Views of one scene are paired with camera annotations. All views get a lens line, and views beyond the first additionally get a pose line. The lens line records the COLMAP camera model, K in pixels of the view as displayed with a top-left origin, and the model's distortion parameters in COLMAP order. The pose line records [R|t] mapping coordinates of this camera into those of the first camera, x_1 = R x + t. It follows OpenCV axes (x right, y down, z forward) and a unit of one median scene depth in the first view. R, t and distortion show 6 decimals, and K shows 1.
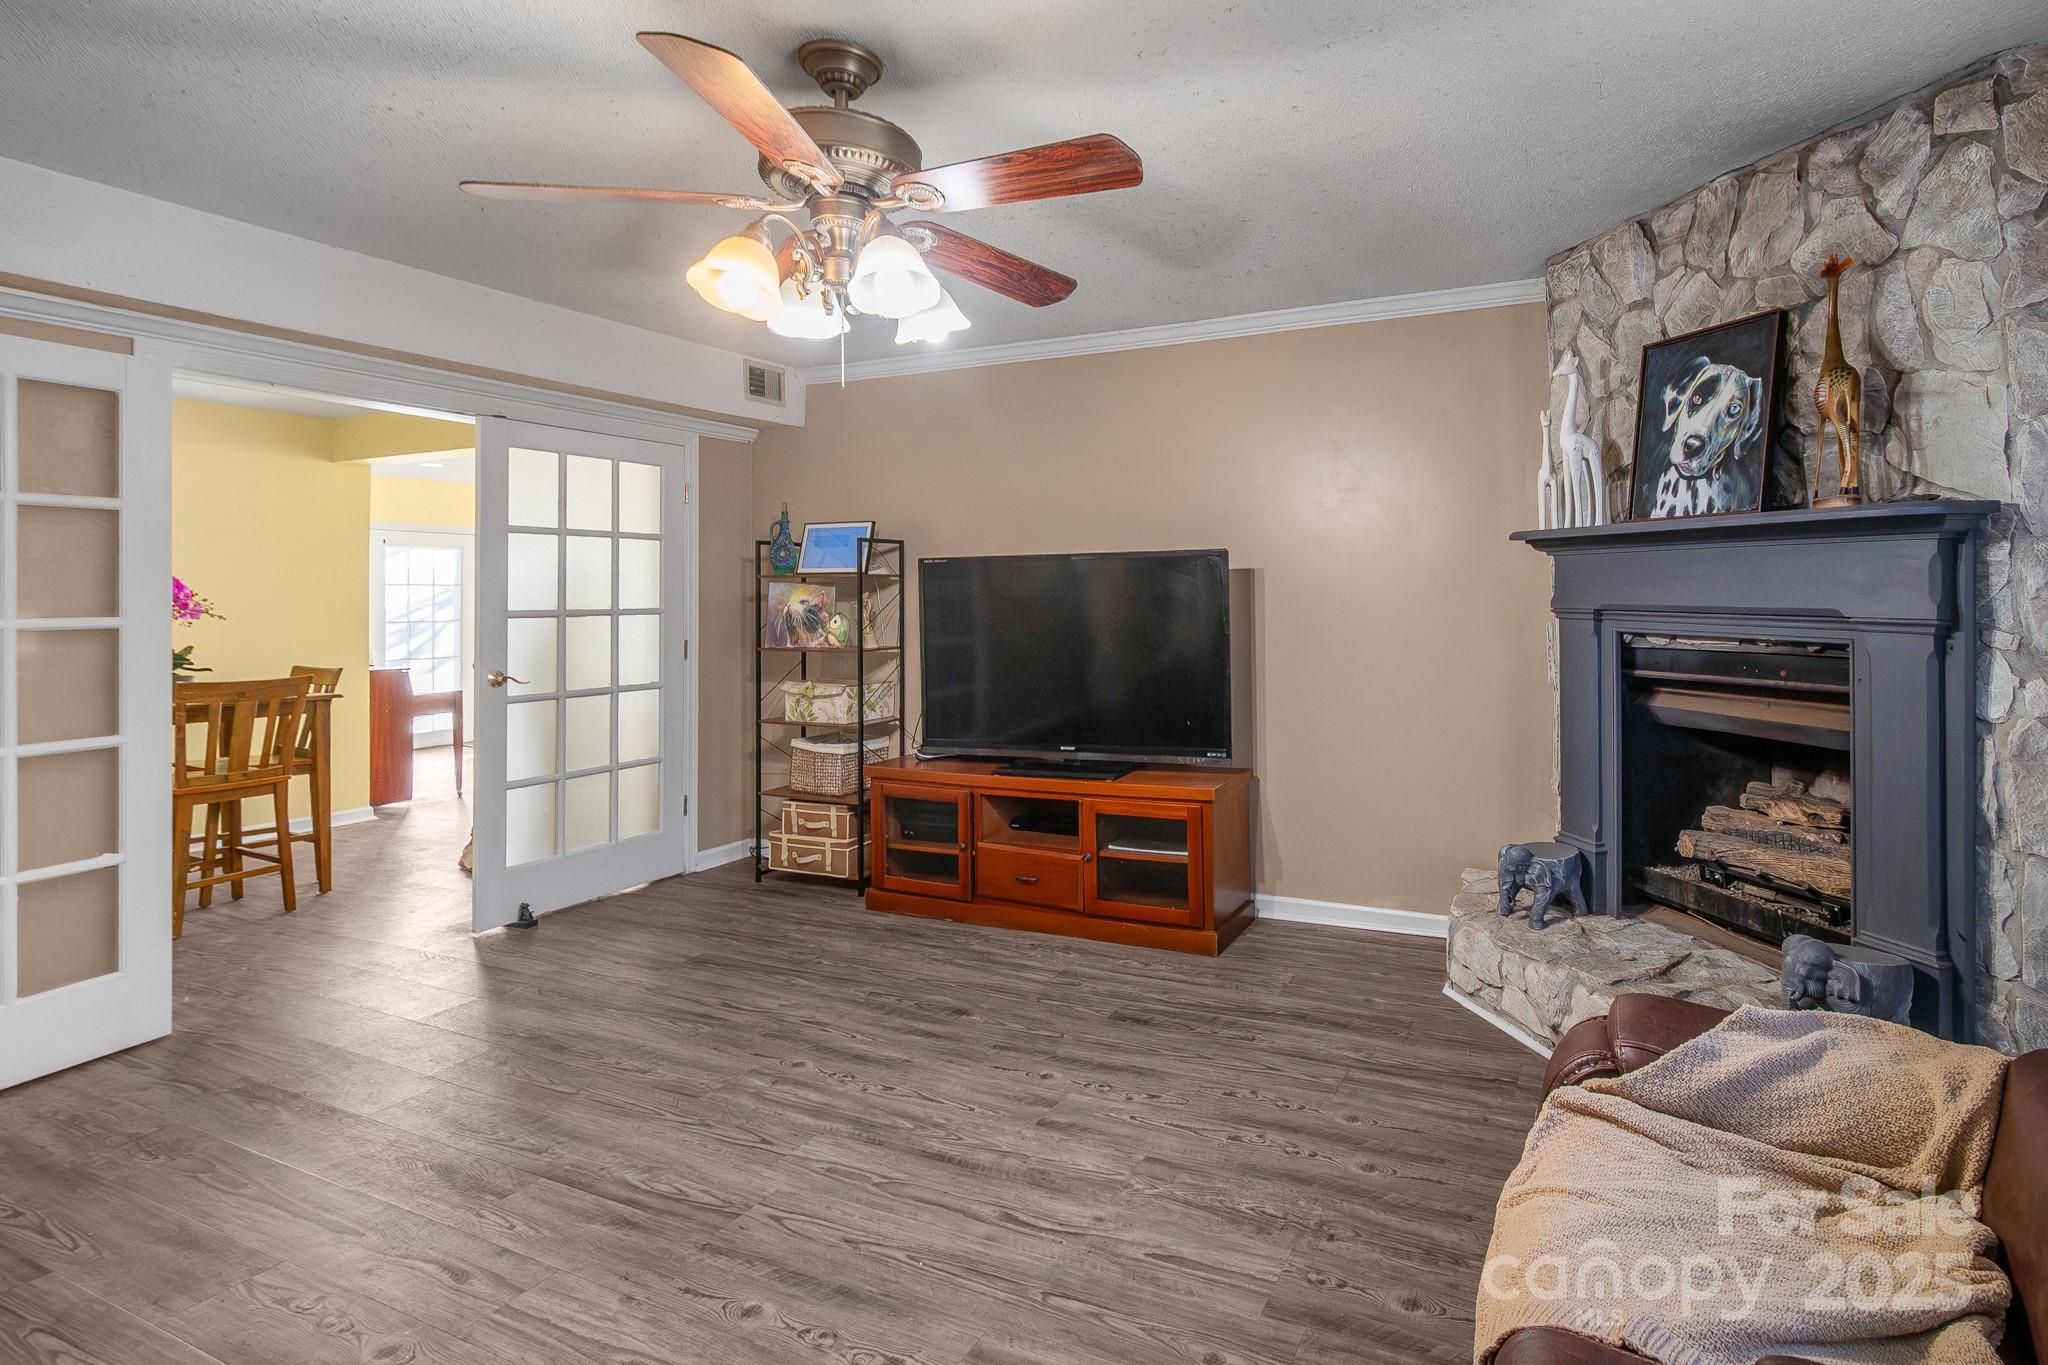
lens RADIAL K [[980.7, 0, 1216.7], [0, 980.7, 584.9], [0, 0, 1]] dist [0.001048, -0.000012]
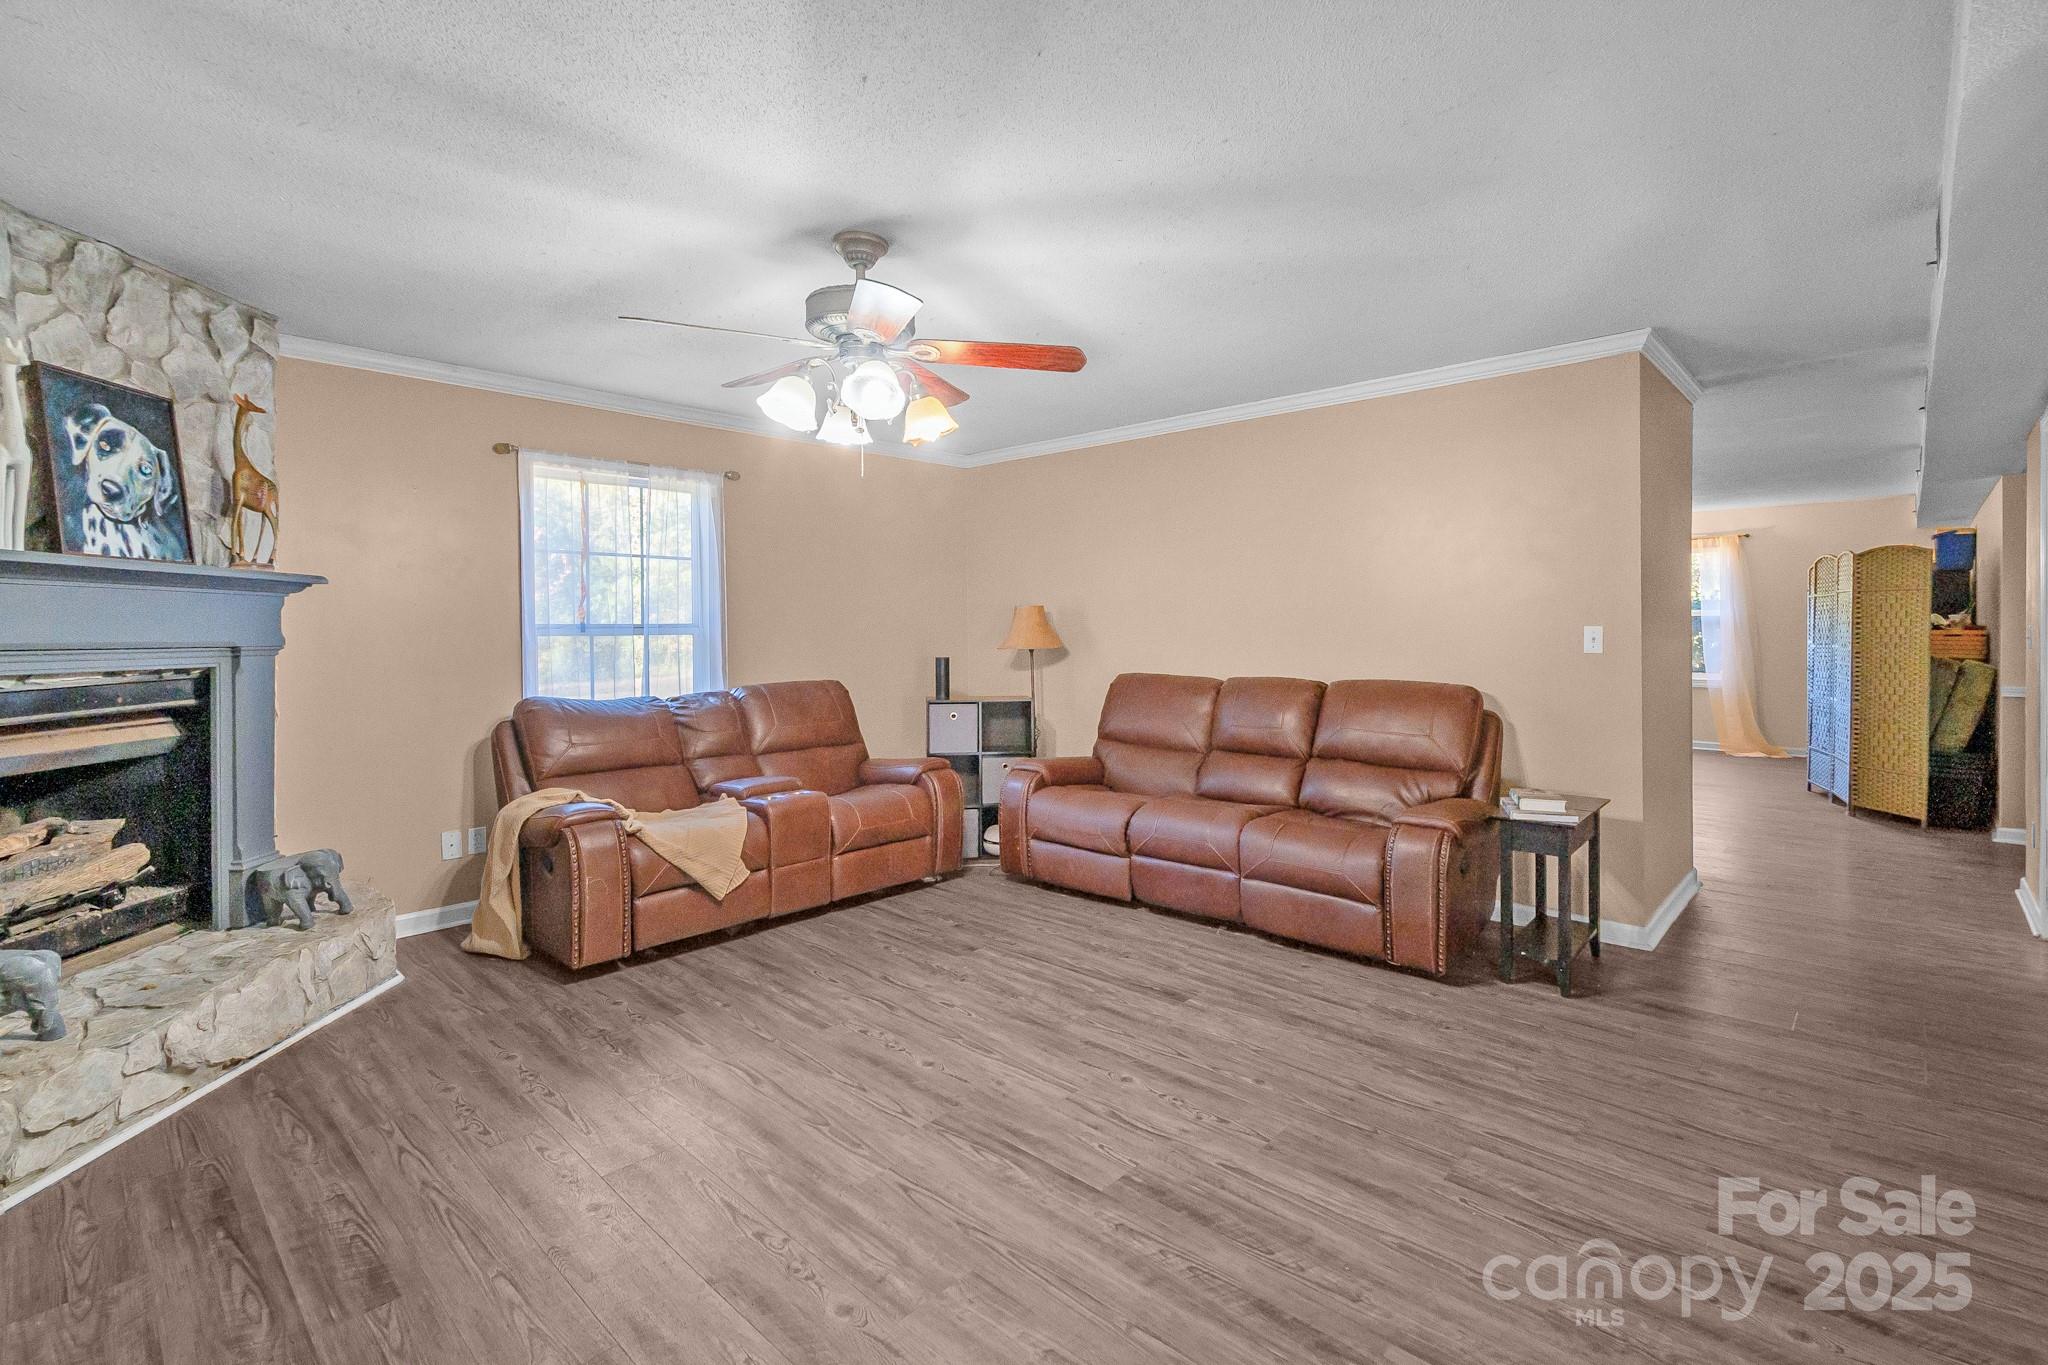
lens RADIAL K [[933.3, 0, 1036.7], [0, 933.3, 655.7], [0, 0, 1]] dist [0.012488, -0.008041]
pose [[-0.933352, -0.002294, 0.358954, -0.828010], [0.005526, 0.999769, 0.020757, 0.021002], [-0.358919, 0.021357, -0.933124, 1.638057]]
